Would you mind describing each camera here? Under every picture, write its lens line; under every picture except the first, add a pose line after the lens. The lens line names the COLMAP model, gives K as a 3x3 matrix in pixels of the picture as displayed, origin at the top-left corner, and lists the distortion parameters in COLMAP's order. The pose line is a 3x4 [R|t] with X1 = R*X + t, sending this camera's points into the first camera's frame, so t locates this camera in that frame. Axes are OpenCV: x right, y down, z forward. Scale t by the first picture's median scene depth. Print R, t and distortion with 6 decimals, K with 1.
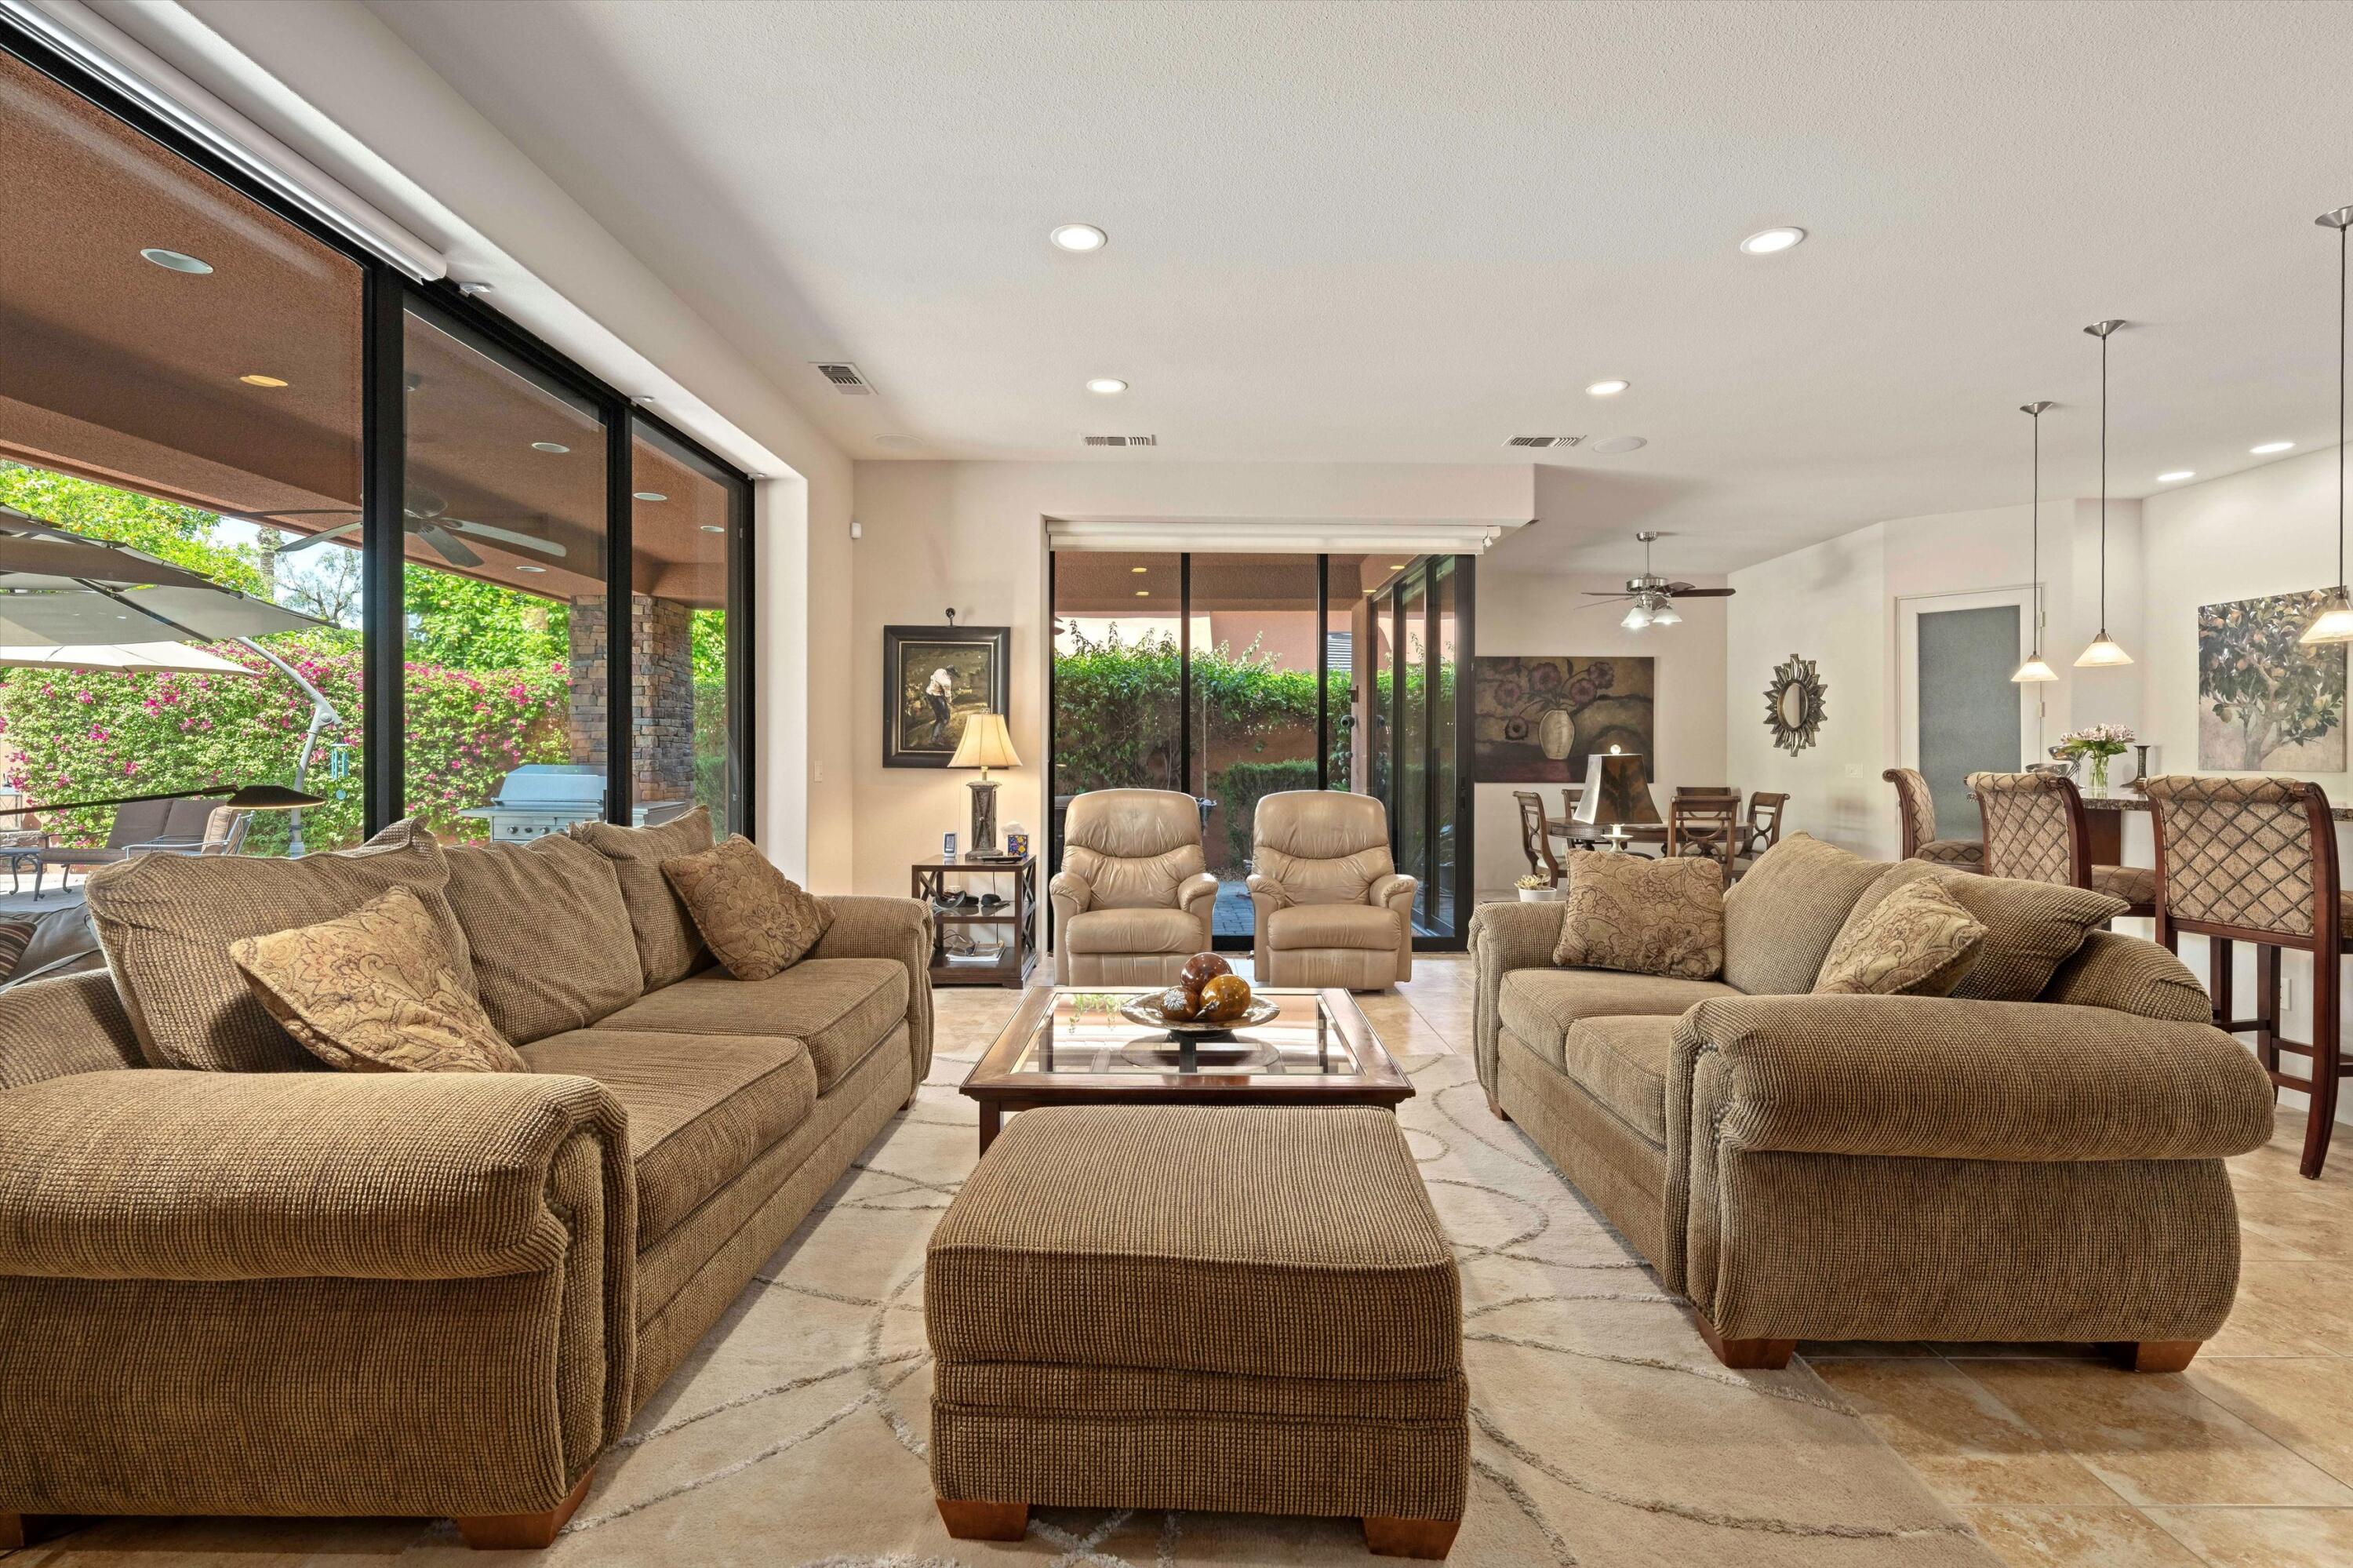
lens RADIAL K [[1022.8, 0, 1169.8], [0, 1022.8, 768.9], [0, 0, 1]] dist [-0.000683, -0.000118]
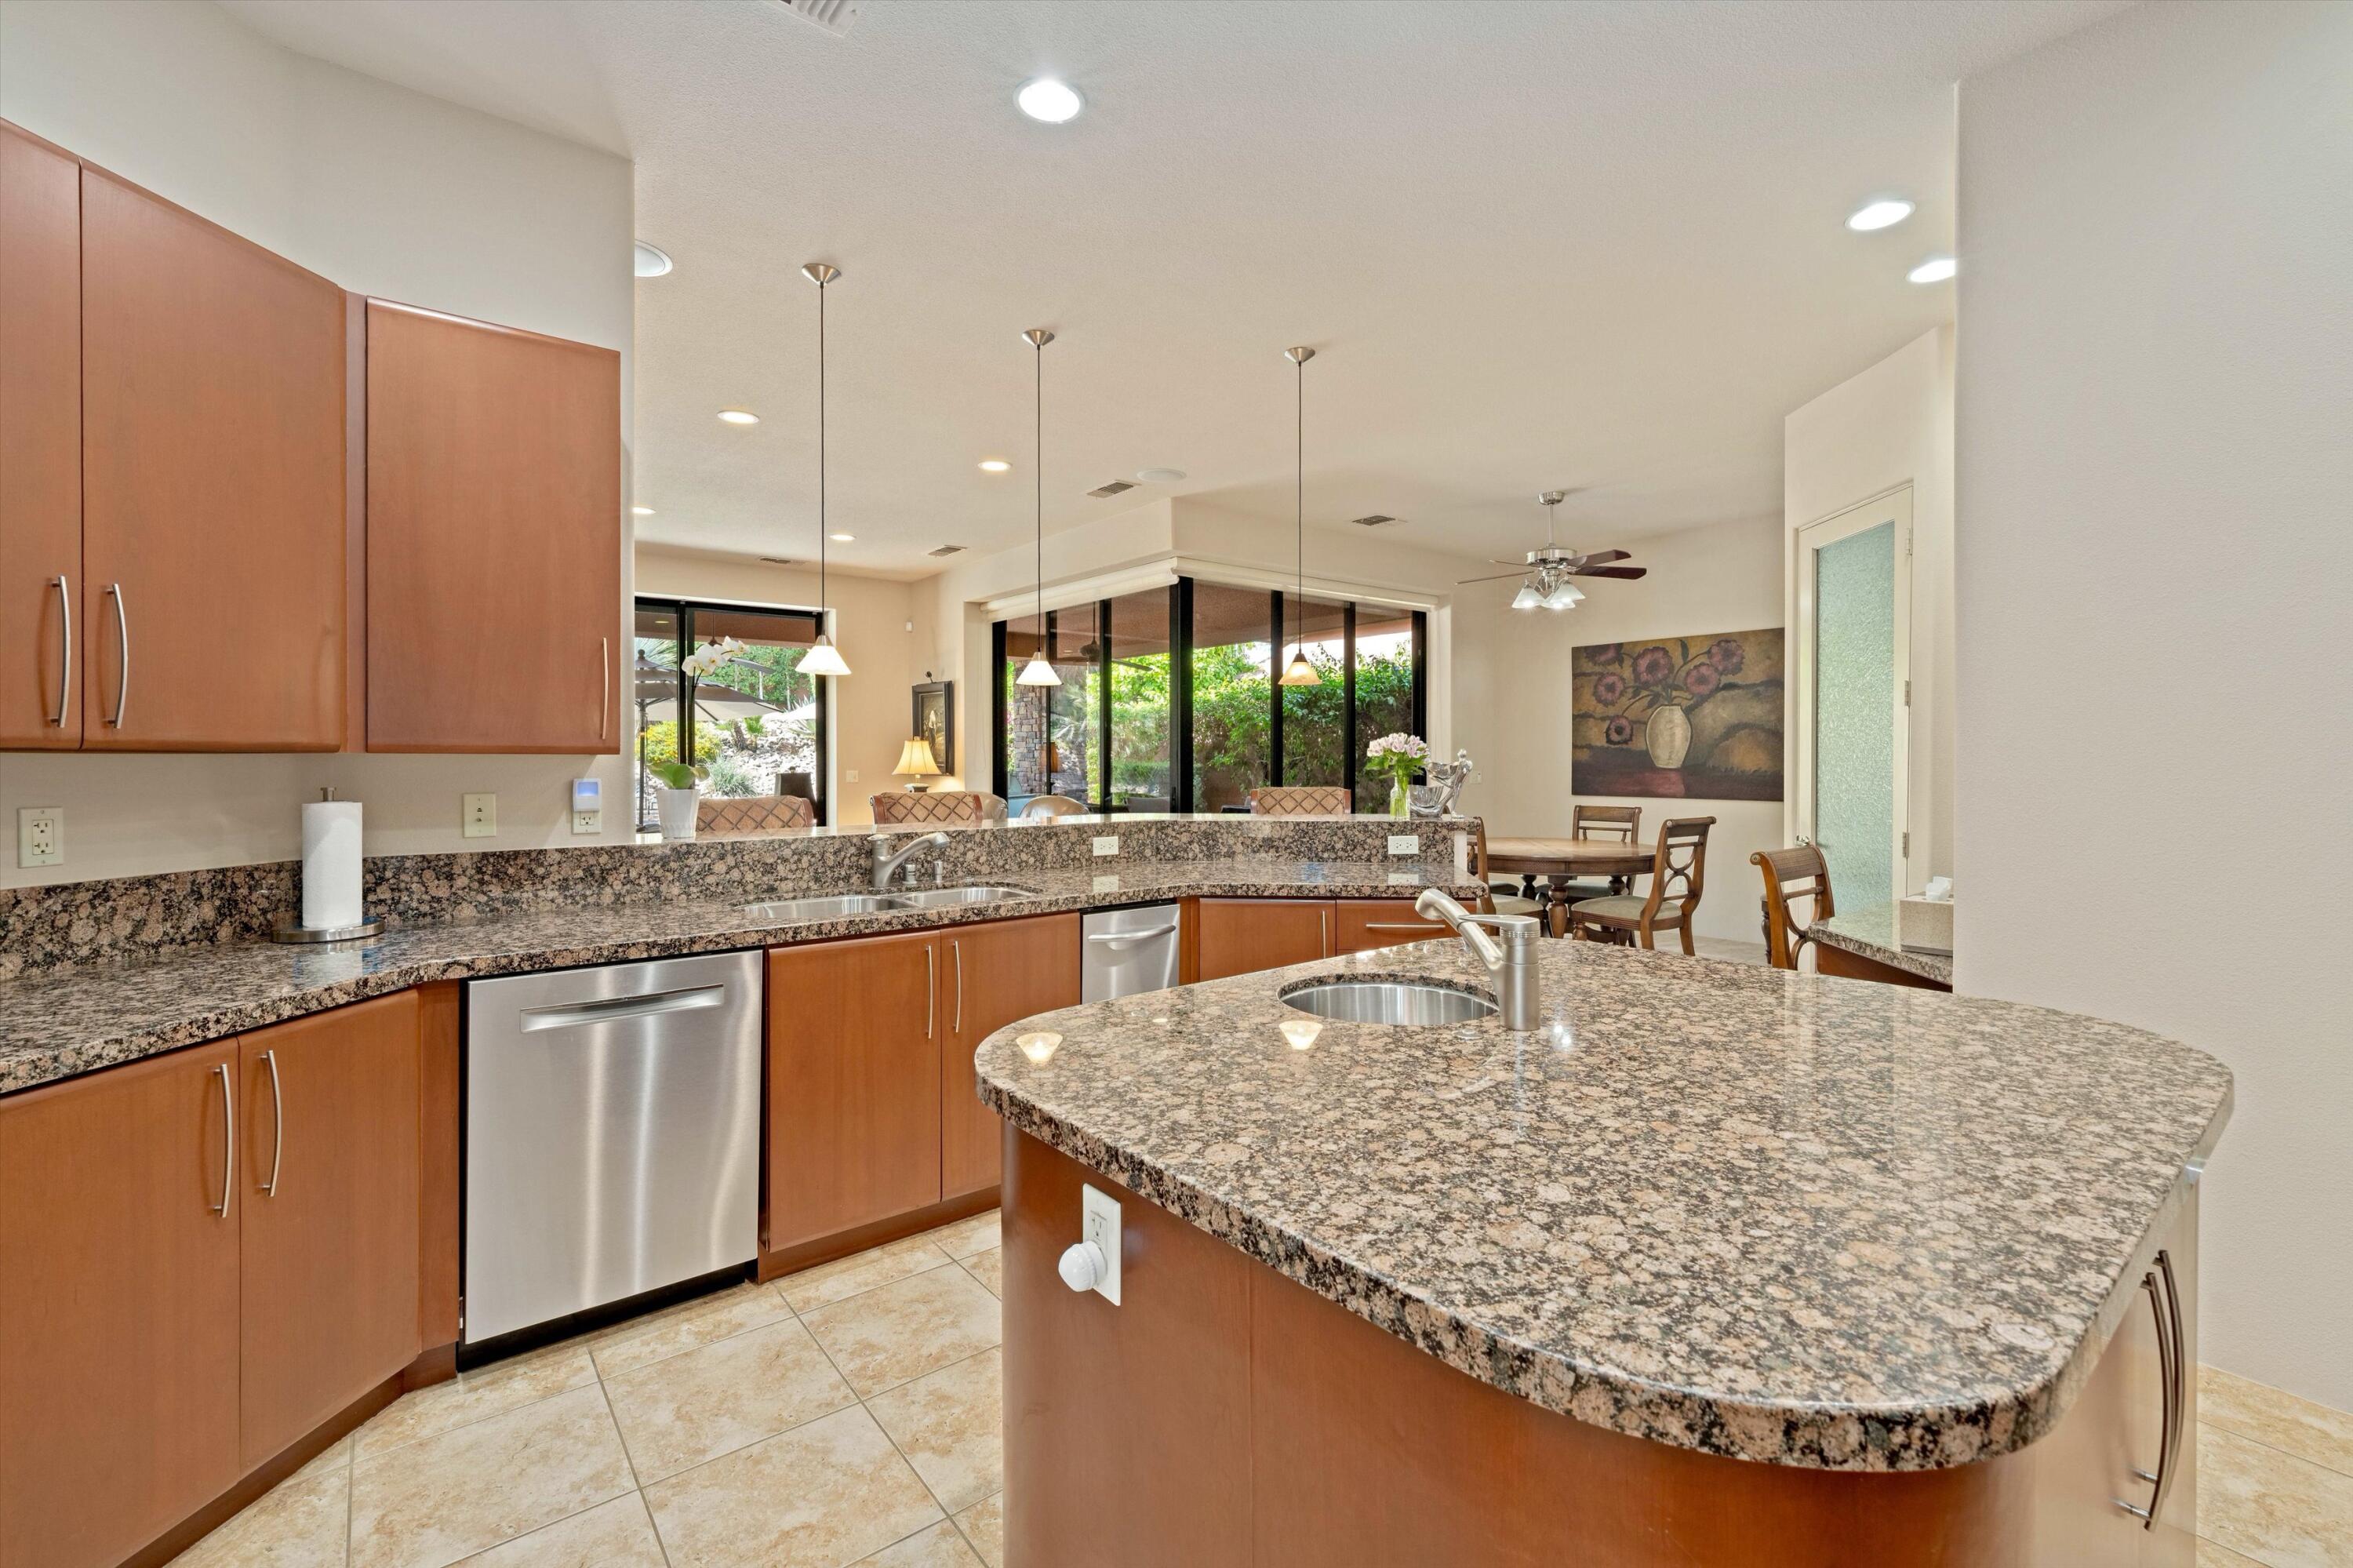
lens RADIAL K [[1002.6, 0, 1176.6], [0, 1002.6, 769.1], [0, 0, 1]] dist [0.002166, 0.000044]
pose [[0.625912, 0.004679, -0.779880, 0.756236], [-0.001702, 0.999988, 0.004634, -0.011631], [0.779892, -0.001573, 0.625912, 0.219383]]
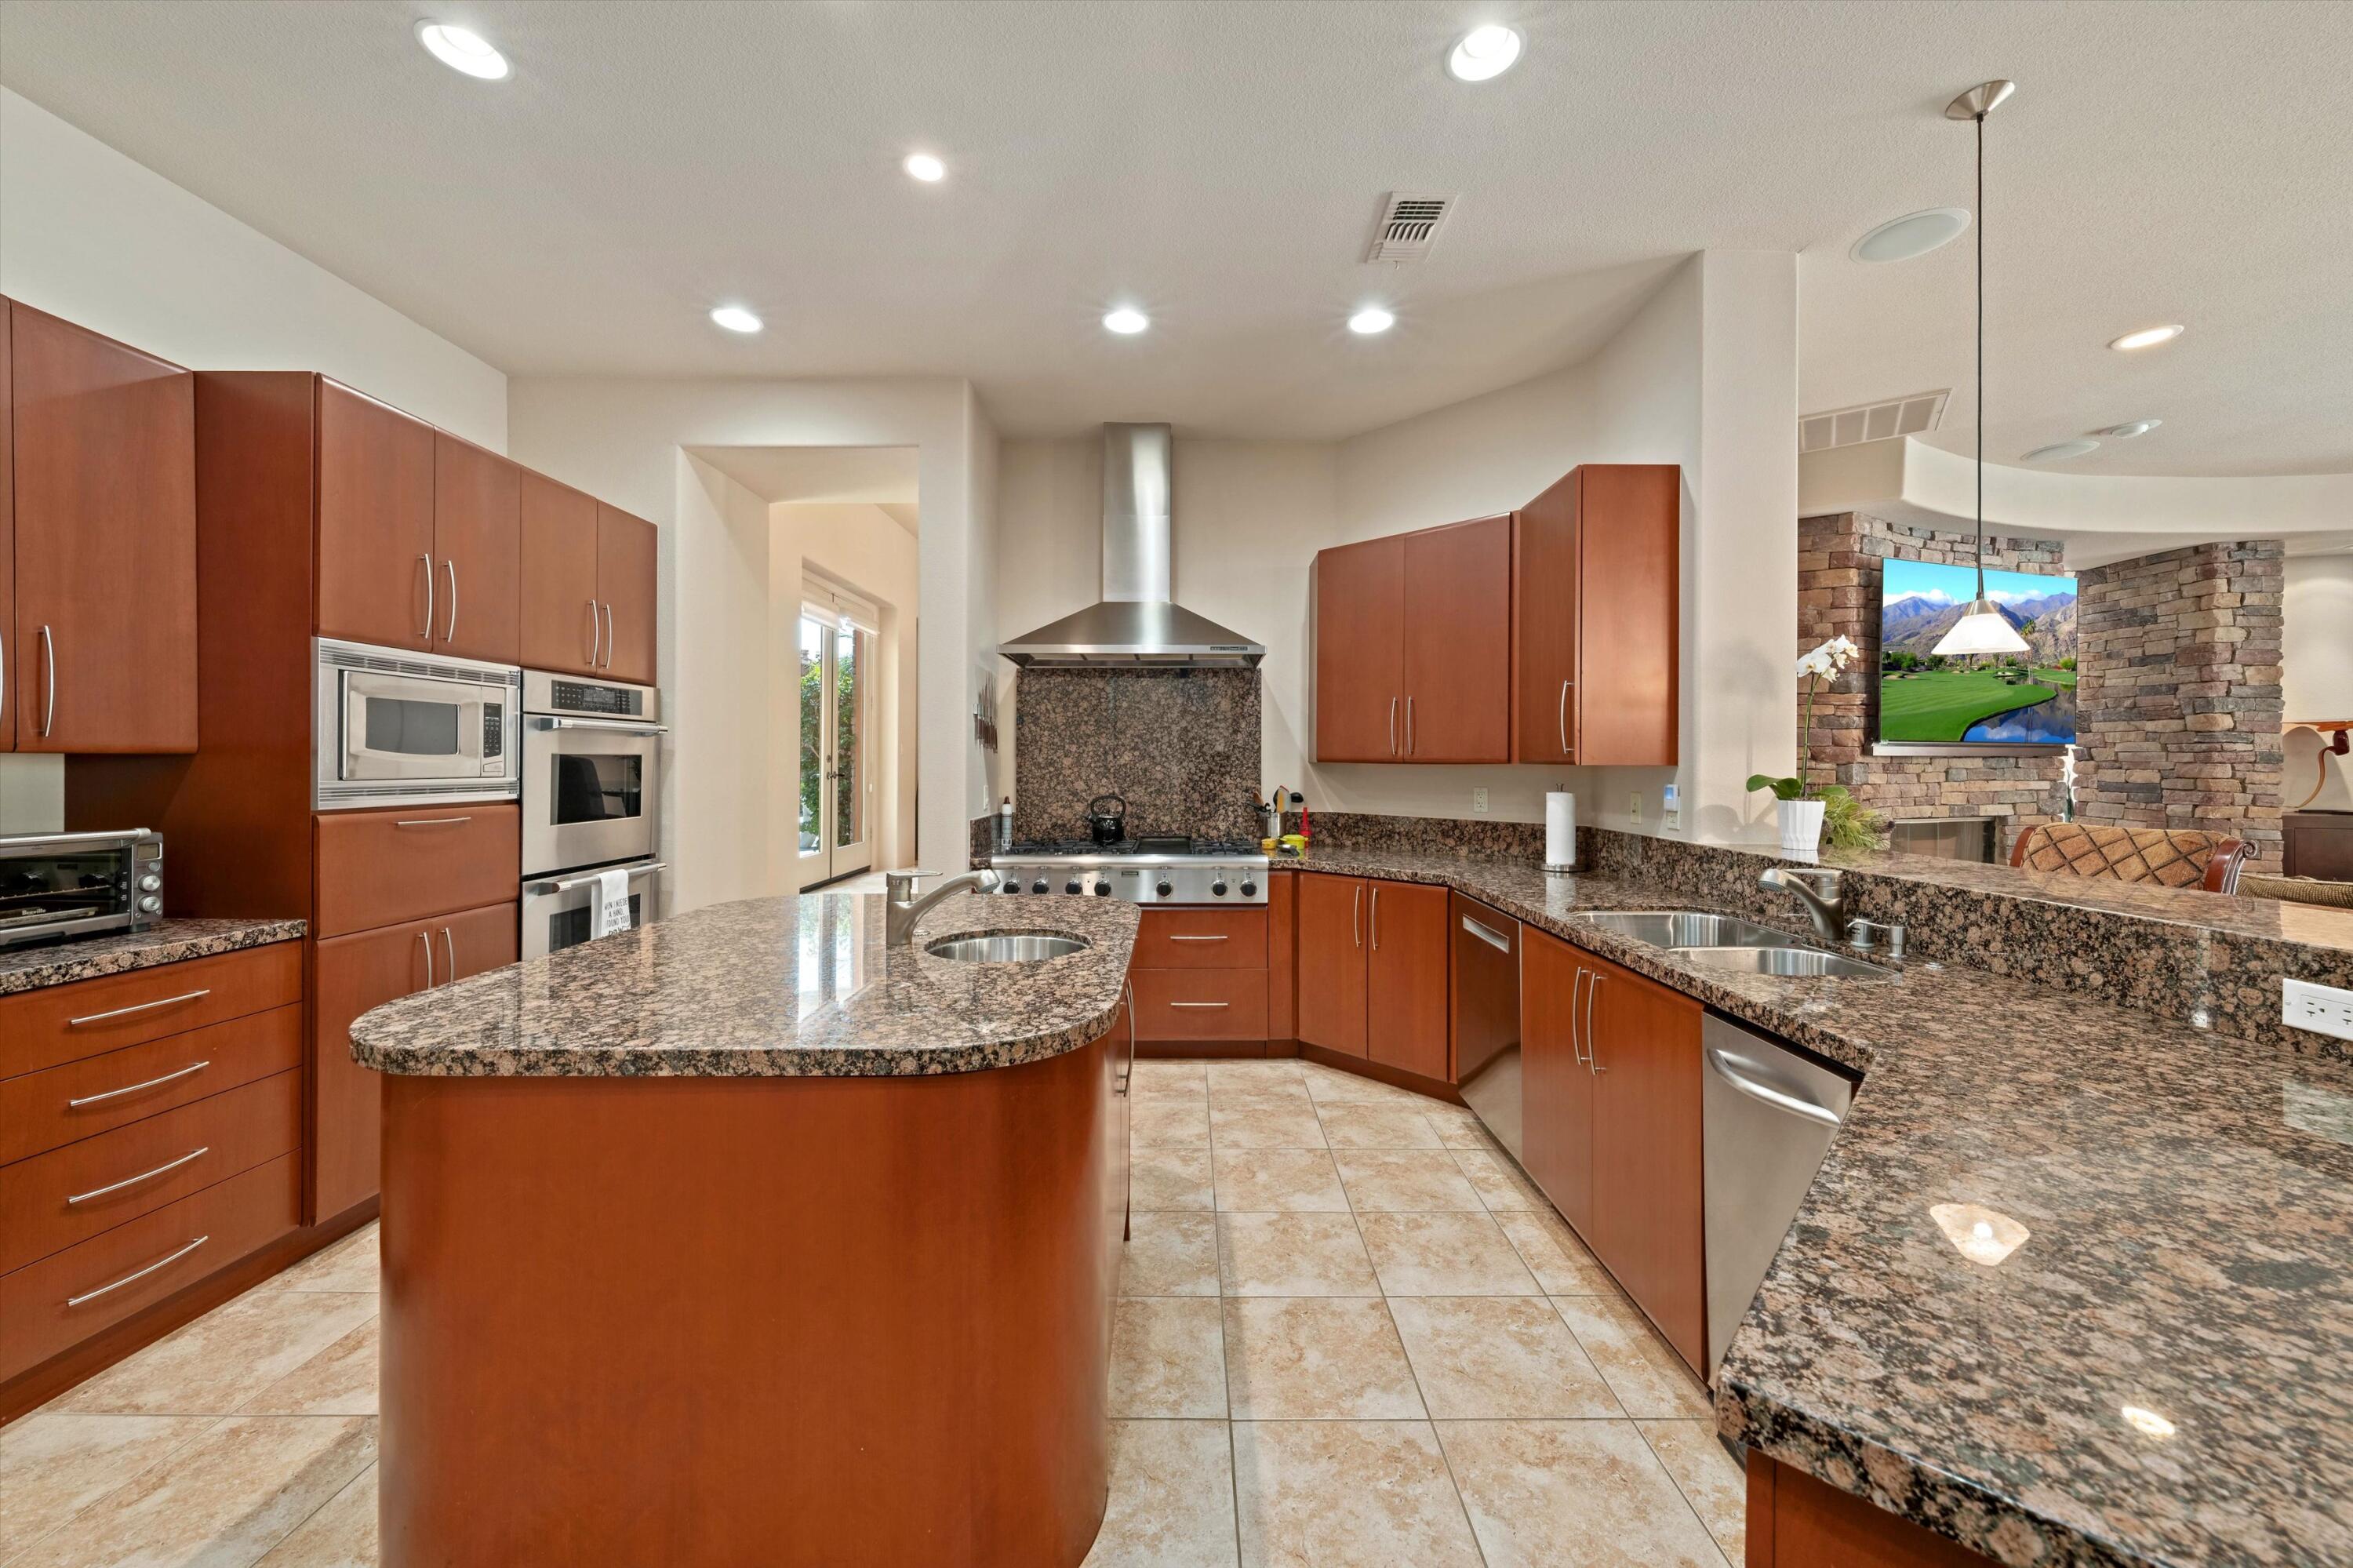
lens RADIAL K [[871.1, 0, 1181.5], [0, 871.1, 762.7], [0, 0, 1]] dist [-0.004054, -0.000020]
pose [[-0.999983, -0.005726, 0.000901, 0.600878], [-0.005722, 0.999972, 0.004842, -0.015443], [-0.000928, 0.004837, -0.999988, 0.568819]]
